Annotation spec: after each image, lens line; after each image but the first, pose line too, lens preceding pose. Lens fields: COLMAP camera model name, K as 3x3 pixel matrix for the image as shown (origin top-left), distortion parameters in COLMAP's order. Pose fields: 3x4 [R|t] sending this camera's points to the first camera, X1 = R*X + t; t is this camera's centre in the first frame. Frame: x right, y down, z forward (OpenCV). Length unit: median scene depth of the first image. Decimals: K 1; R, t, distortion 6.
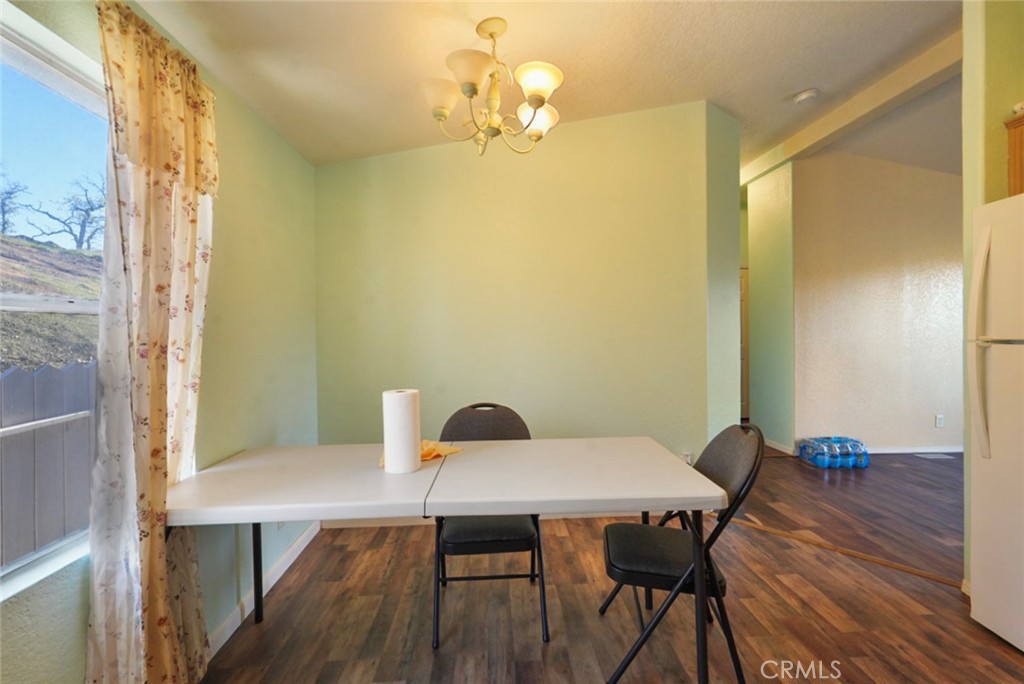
lens RADIAL K [[451.3, 0, 515.2], [0, 451.3, 330.2], [0, 0, 1]] dist [0.001204, 0.000632]
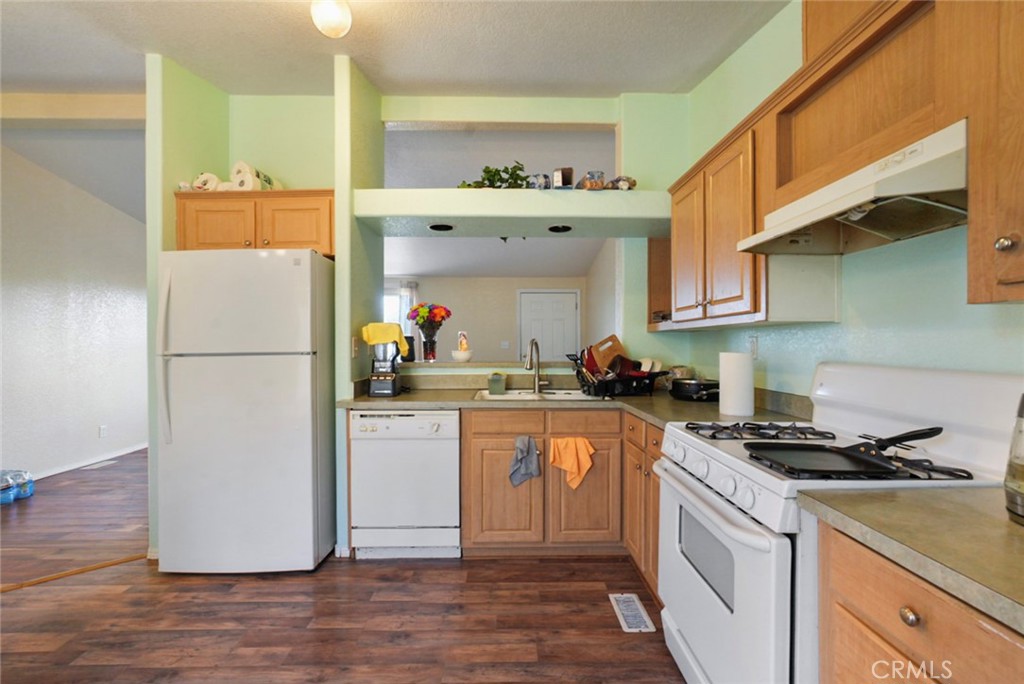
lens RADIAL K [[453.9, 0, 513.4], [0, 453.9, 338.8], [0, 0, 1]] dist [0.000606, 0.004221]
pose [[0.042550, 0.013111, 0.999008, -0.222788], [0.000684, 0.999913, -0.013152, -0.010599], [-0.999094, 0.001243, 0.042537, -0.057063]]
